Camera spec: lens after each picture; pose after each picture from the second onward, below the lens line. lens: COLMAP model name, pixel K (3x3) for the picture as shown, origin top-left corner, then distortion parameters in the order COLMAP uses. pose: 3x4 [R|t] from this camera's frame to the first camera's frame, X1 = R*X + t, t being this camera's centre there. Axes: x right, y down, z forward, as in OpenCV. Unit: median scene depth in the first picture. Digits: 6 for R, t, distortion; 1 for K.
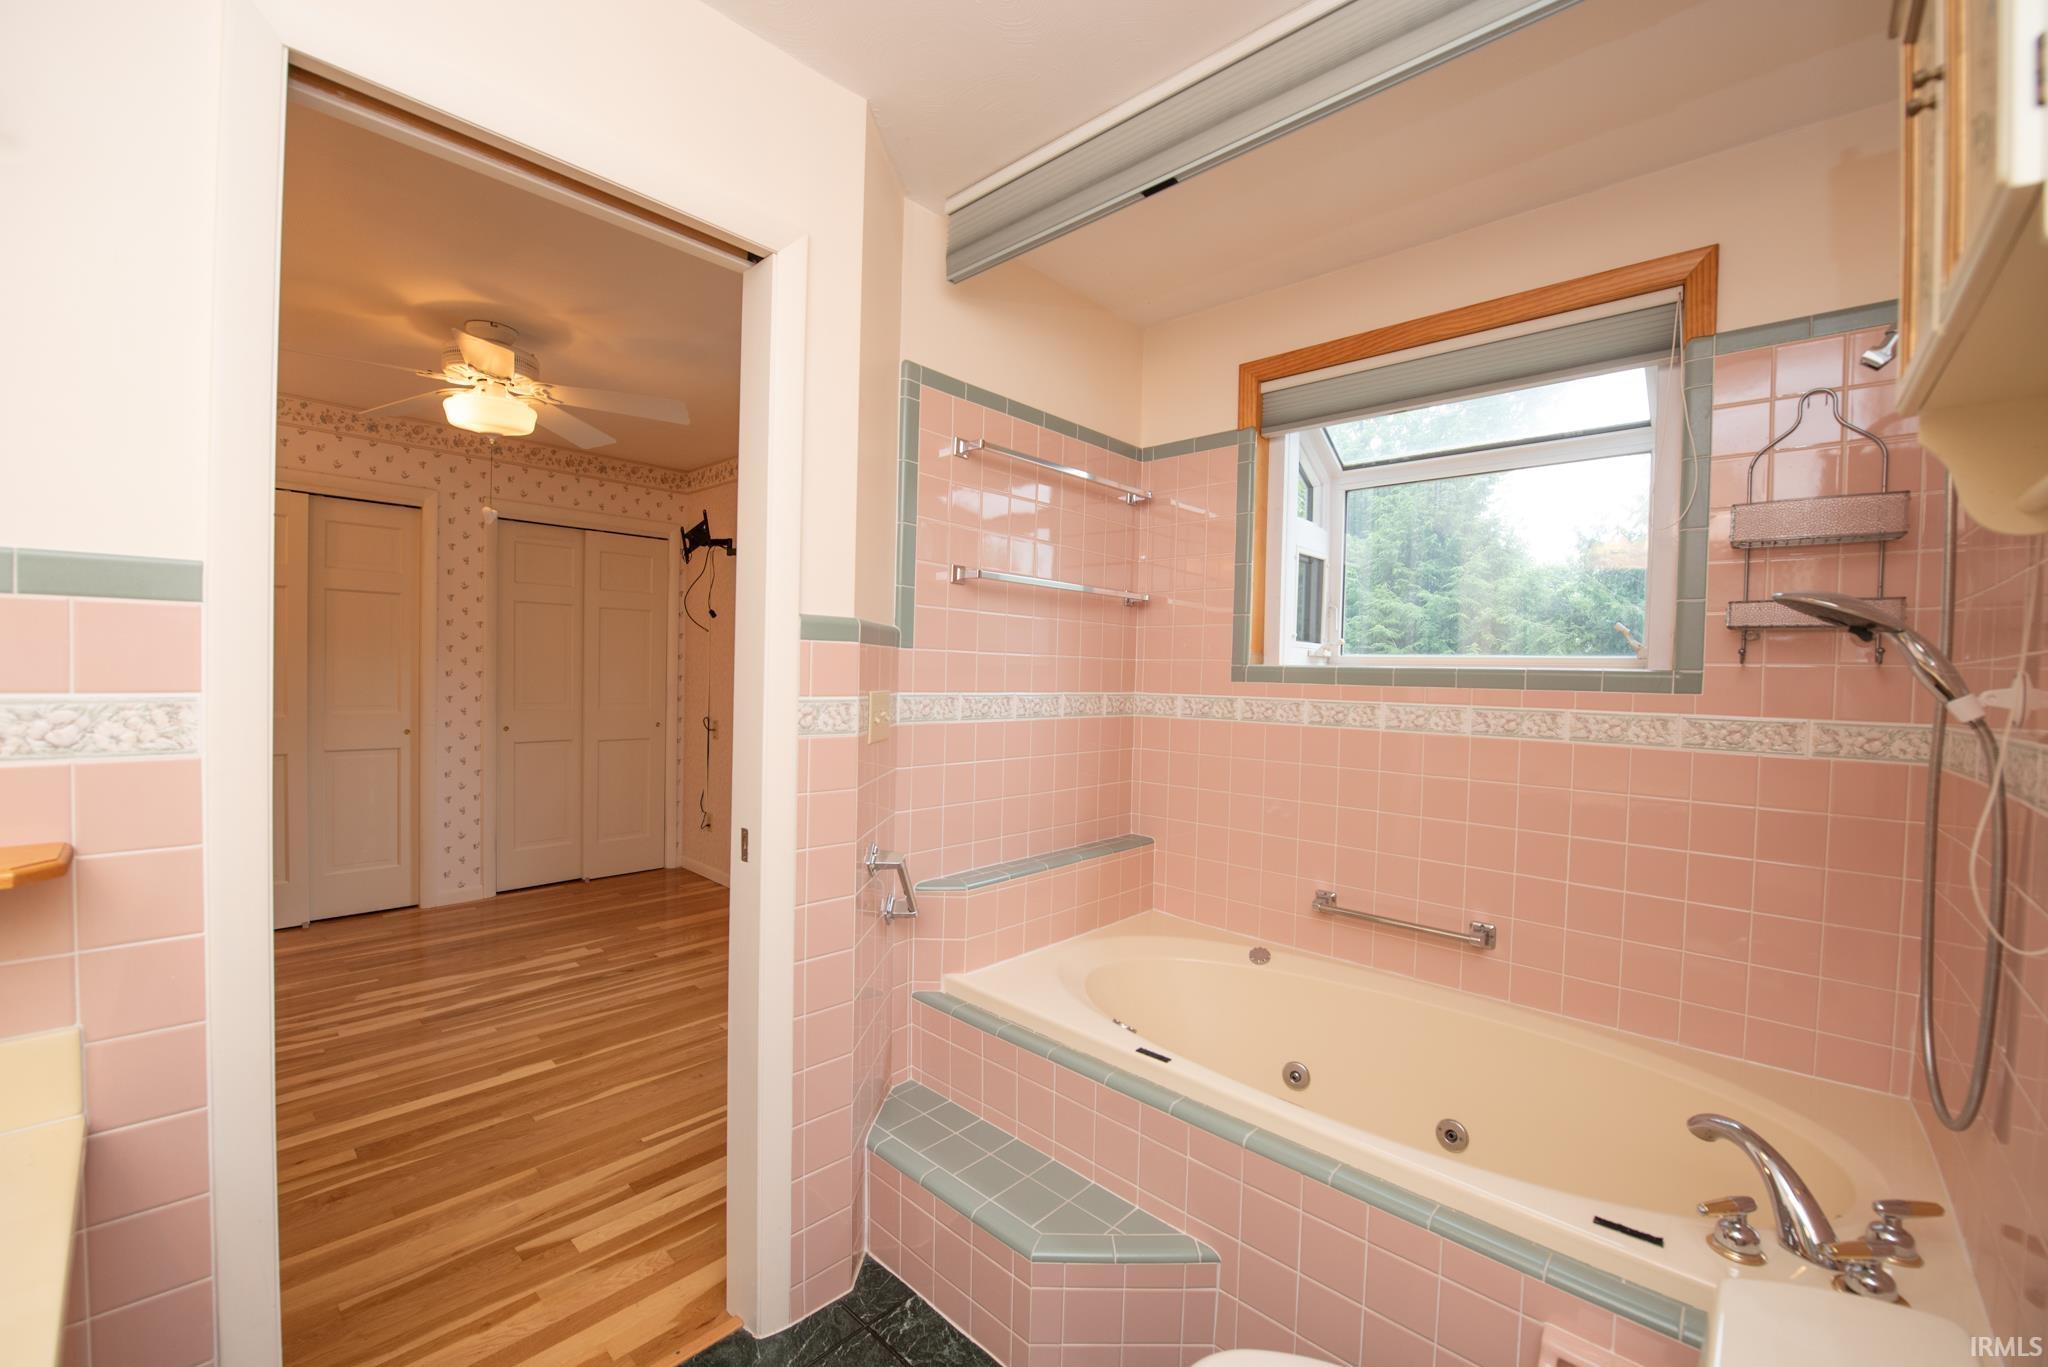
lens RADIAL K [[809.8, 0, 1022.0], [0, 809.8, 685.5], [0, 0, 1]] dist [-0.016891, -0.000584]
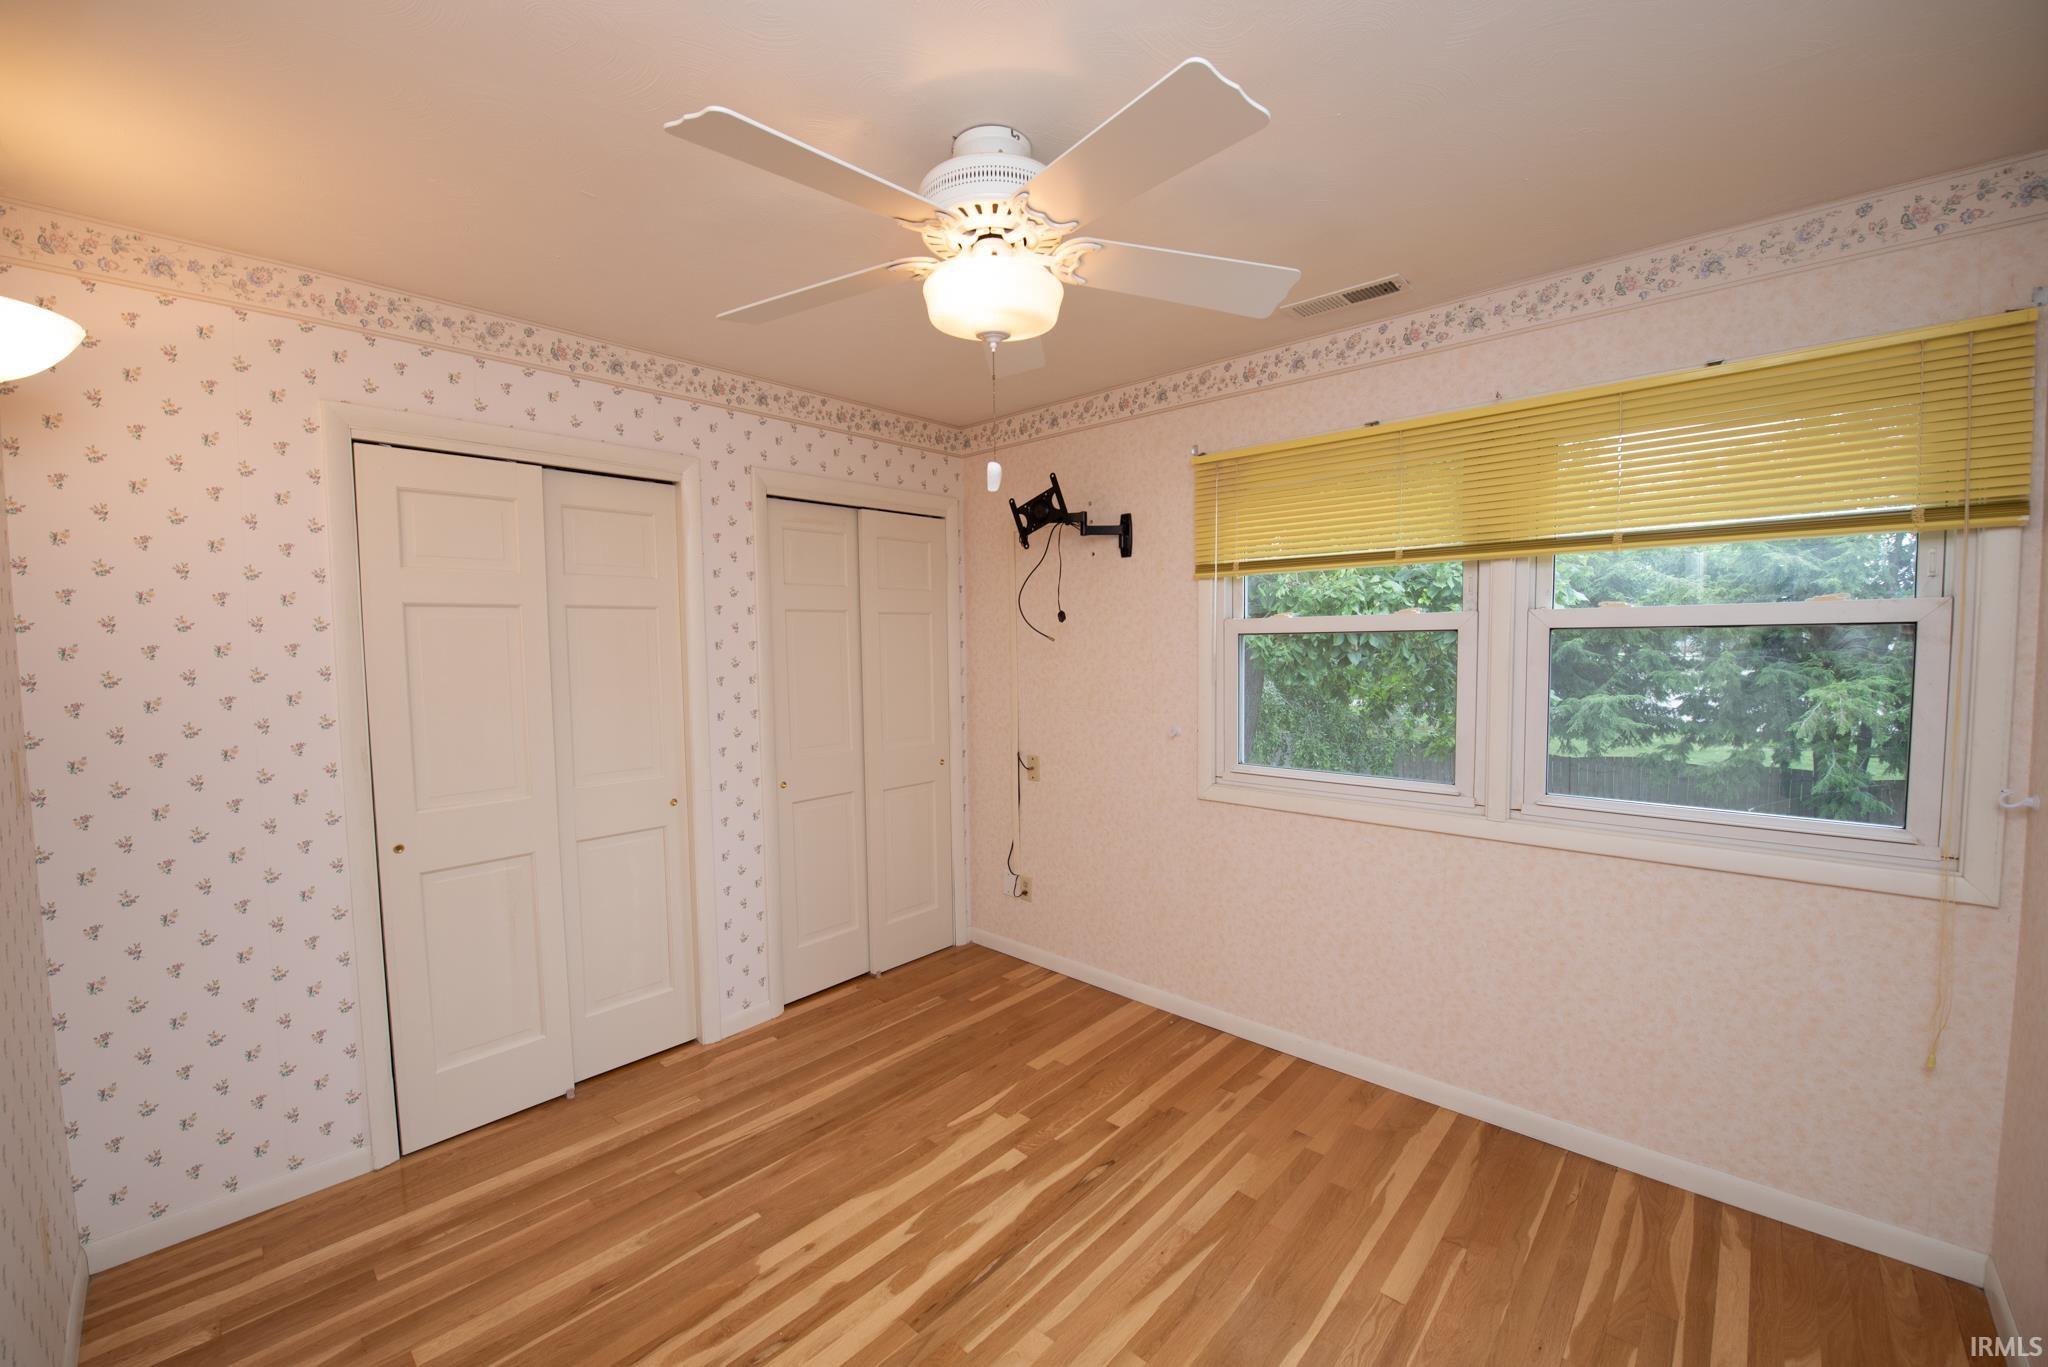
lens RADIAL K [[809.8, 0, 1026.0], [0, 809.8, 684.9], [0, 0, 1]] dist [-0.016891, -0.000584]
pose [[0.999124, -0.041464, 0.005666, -0.449275], [0.041274, 0.998687, 0.030347, -0.053931], [-0.006917, -0.030087, 0.999523, 0.284087]]
